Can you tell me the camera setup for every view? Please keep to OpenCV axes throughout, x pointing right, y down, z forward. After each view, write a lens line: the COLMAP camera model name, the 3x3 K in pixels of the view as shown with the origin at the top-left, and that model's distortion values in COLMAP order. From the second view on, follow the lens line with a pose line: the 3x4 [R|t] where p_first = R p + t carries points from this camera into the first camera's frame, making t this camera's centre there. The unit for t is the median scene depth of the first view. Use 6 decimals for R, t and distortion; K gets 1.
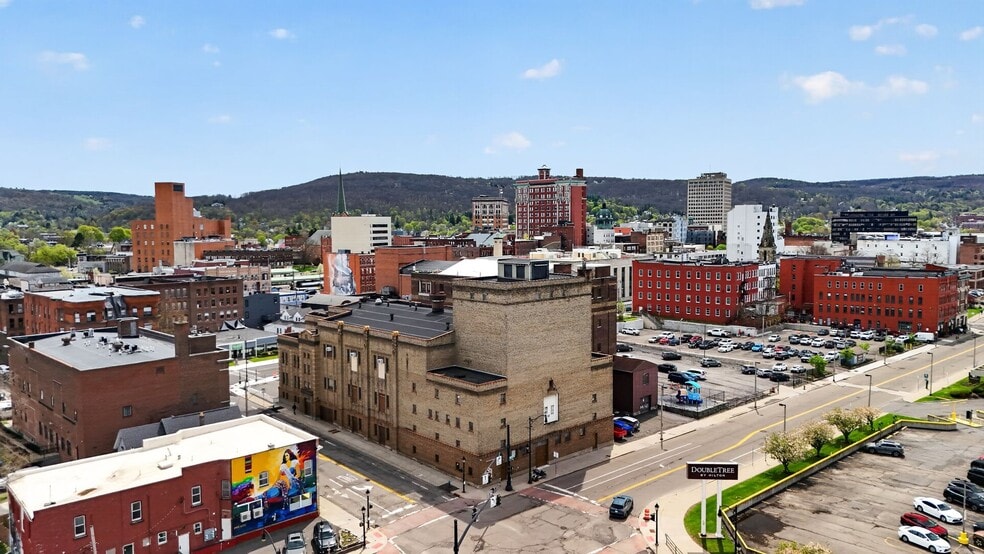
lens RADIAL K [[716.7, 0, 488.2], [0, 716.7, 282.5], [0, 0, 1]] dist [0.090255, -0.103803]
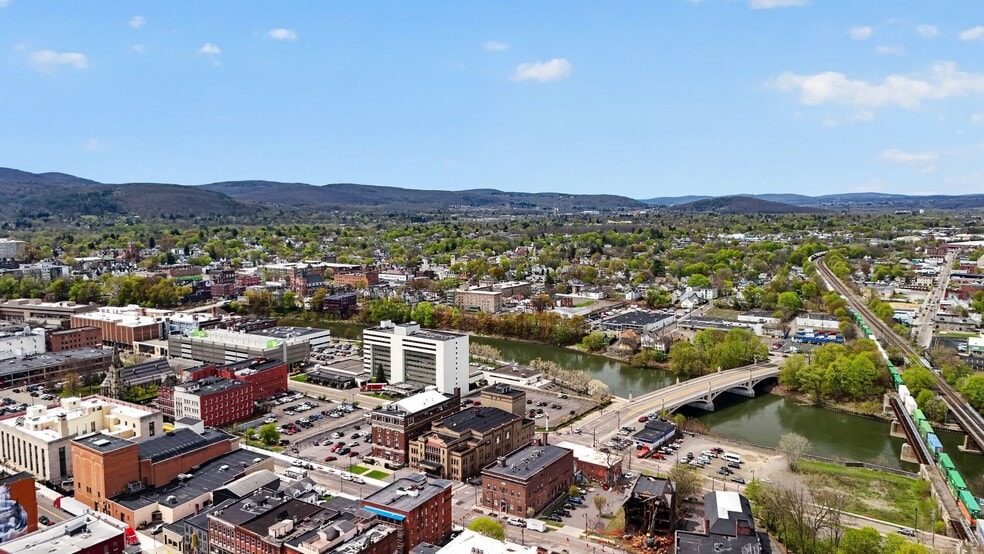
lens RADIAL K [[716.7, 0, 491.2], [0, 716.7, 258.1], [0, 0, 1]] dist [0.090255, -0.103803]
pose [[-0.202656, -0.070209, 0.976730, -3.083551], [0.086192, 0.992276, 0.089210, -0.902002], [-0.975449, 0.102265, -0.195040, 1.639803]]
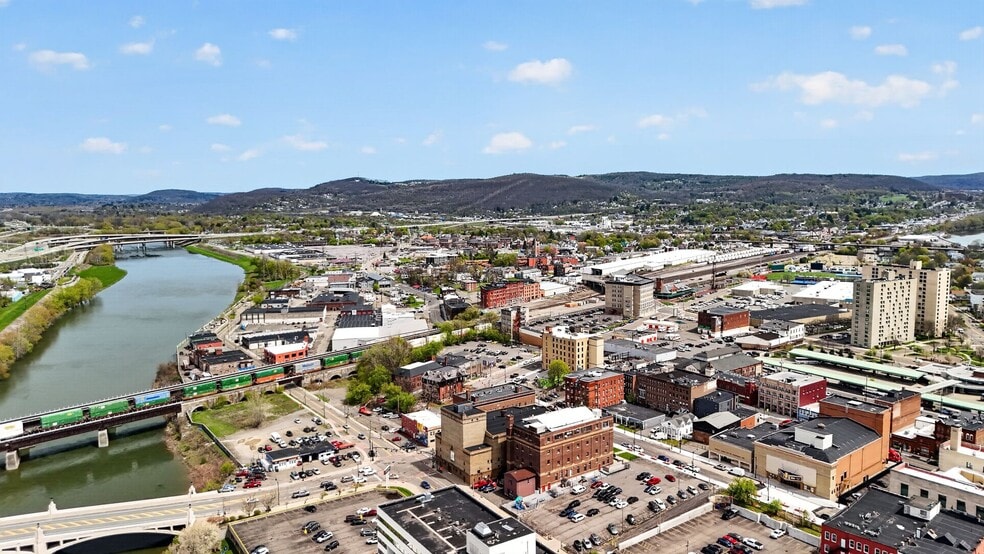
lens RADIAL K [[716.7, 0, 492.8], [0, 716.7, 279.2], [0, 0, 1]] dist [0.090255, -0.103803]
pose [[-0.155045, 0.128309, -0.979540, 2.776398], [-0.072638, 0.987365, 0.140832, -0.935642], [0.985233, 0.092987, -0.143766, 1.490985]]
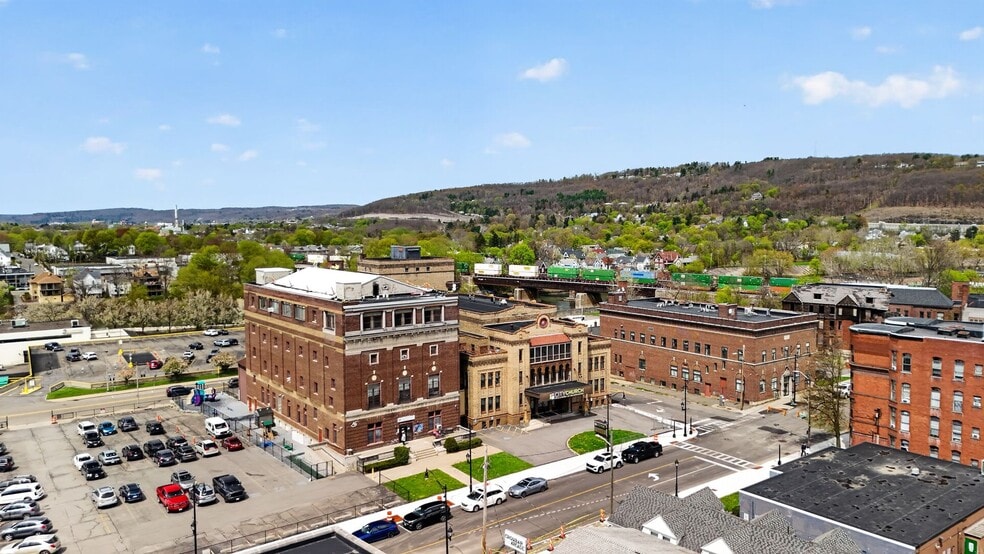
lens RADIAL K [[716.7, 0, 486.0], [0, 716.7, 269.1], [0, 0, 1]] dist [0.090255, -0.103803]
pose [[-0.986771, 0.005317, 0.162032, -0.360456], [0.029888, 0.988297, 0.149583, -0.205615], [-0.159341, 0.152447, -0.975382, 2.470924]]
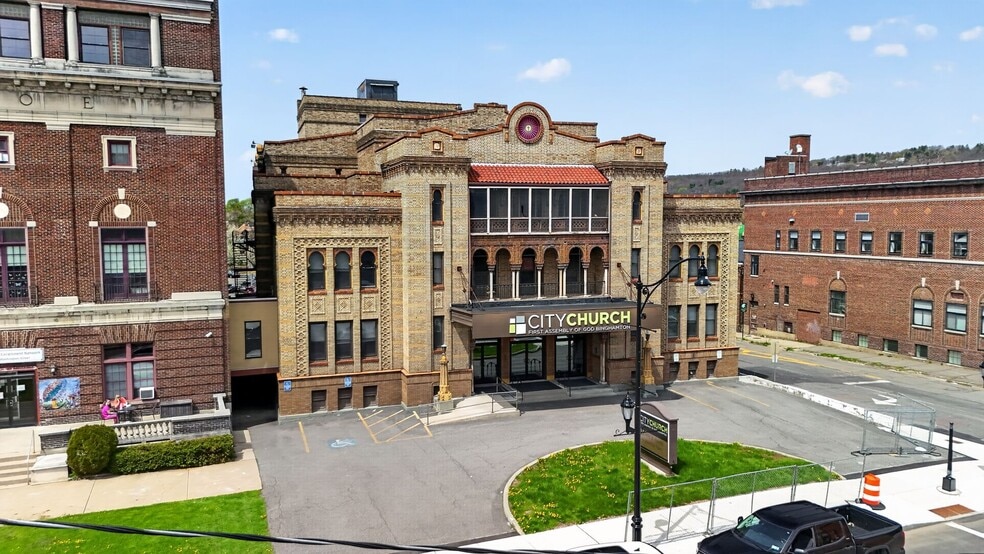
lens RADIAL K [[716.7, 0, 490.0], [0, 716.7, 277.5], [0, 0, 1]] dist [0.090255, -0.103803]
pose [[-0.916510, -0.019768, 0.399523, -0.408353], [0.044363, 0.987594, 0.150634, 0.069946], [-0.397544, 0.155781, -0.904263, 1.752542]]
